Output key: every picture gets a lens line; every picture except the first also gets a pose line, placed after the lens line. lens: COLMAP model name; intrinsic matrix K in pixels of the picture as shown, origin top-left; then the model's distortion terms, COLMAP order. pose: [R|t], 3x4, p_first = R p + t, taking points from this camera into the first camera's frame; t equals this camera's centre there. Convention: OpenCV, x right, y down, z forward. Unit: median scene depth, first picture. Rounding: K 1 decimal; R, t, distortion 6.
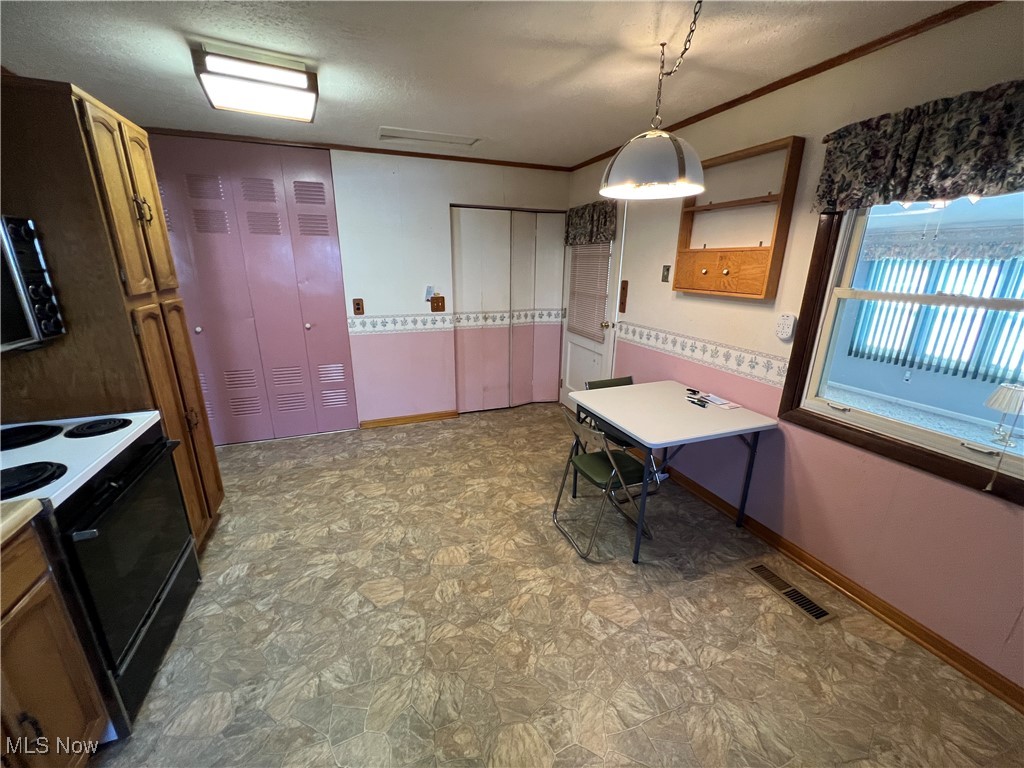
lens RADIAL K [[409.7, 0, 512.5], [0, 409.7, 386.9], [0, 0, 1]] dist [0.000147, 0.000226]
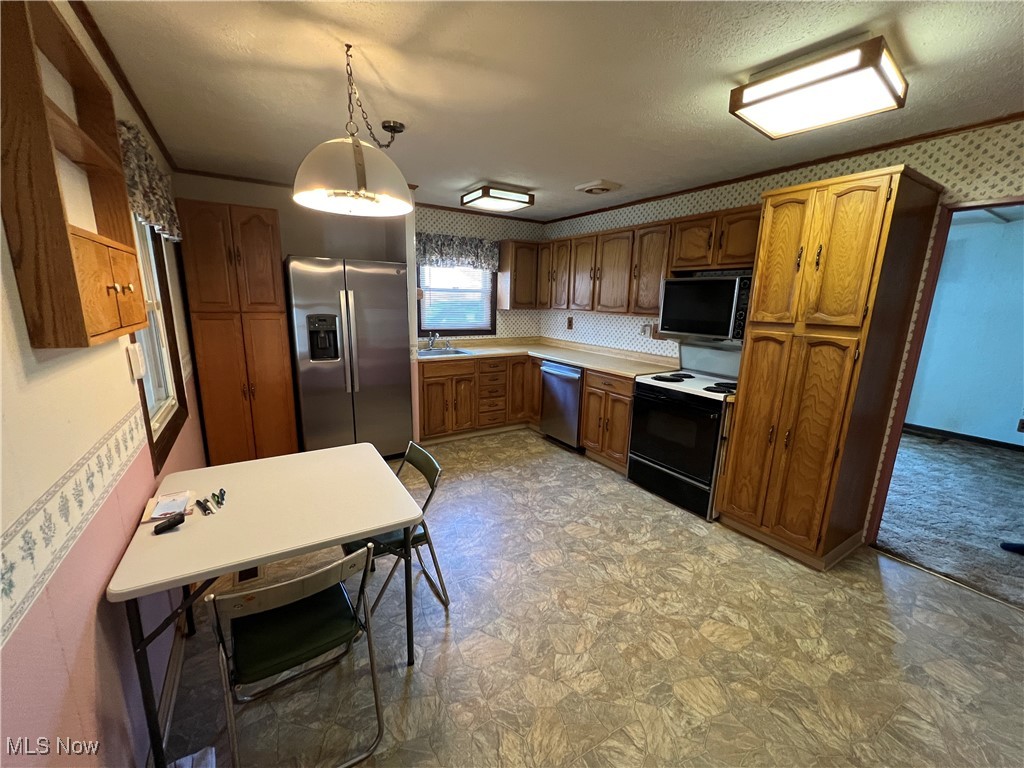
lens RADIAL K [[409.7, 0, 511.3], [0, 409.7, 385.3], [0, 0, 1]] dist [0.000147, 0.000226]
pose [[-0.981729, 0.007438, -0.190139, 0.143914], [-0.085879, 0.874362, 0.477614, -0.482370], [0.169803, 0.485217, -0.857748, 1.649845]]
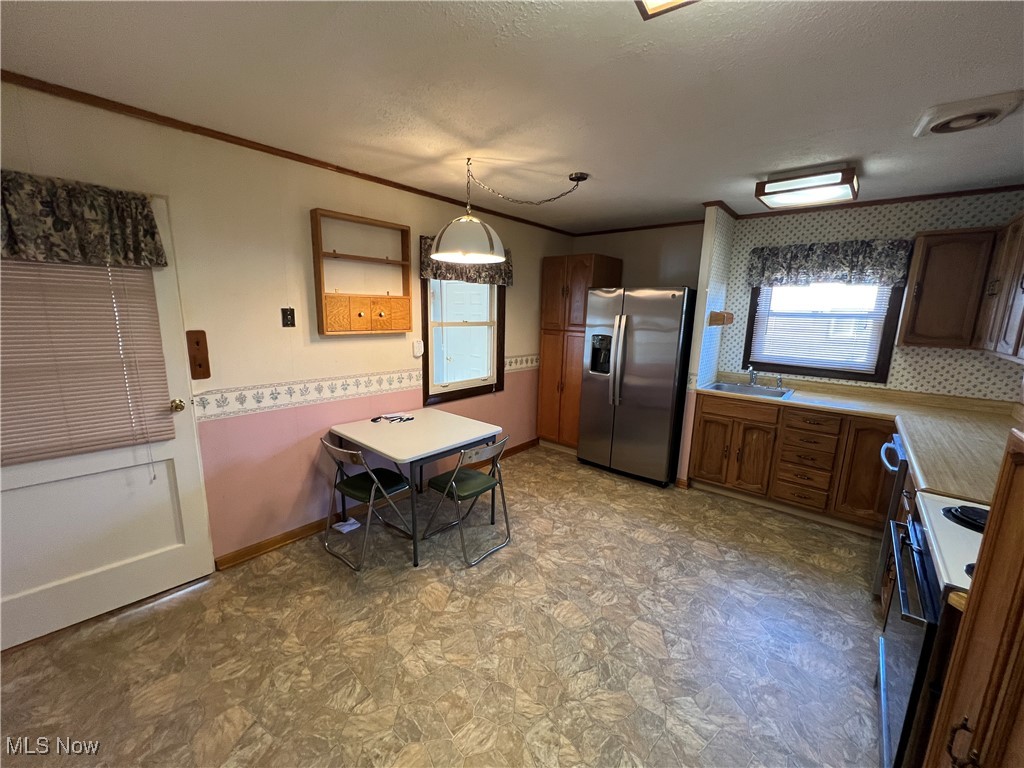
lens RADIAL K [[409.7, 0, 511.0], [0, 409.7, 385.4], [0, 0, 1]] dist [0.000147, 0.000226]
pose [[-0.474696, -0.182733, 0.860972, -0.787663], [0.229069, 0.918850, 0.321314, -0.404924], [-0.849819, 0.349748, -0.394316, 1.273510]]
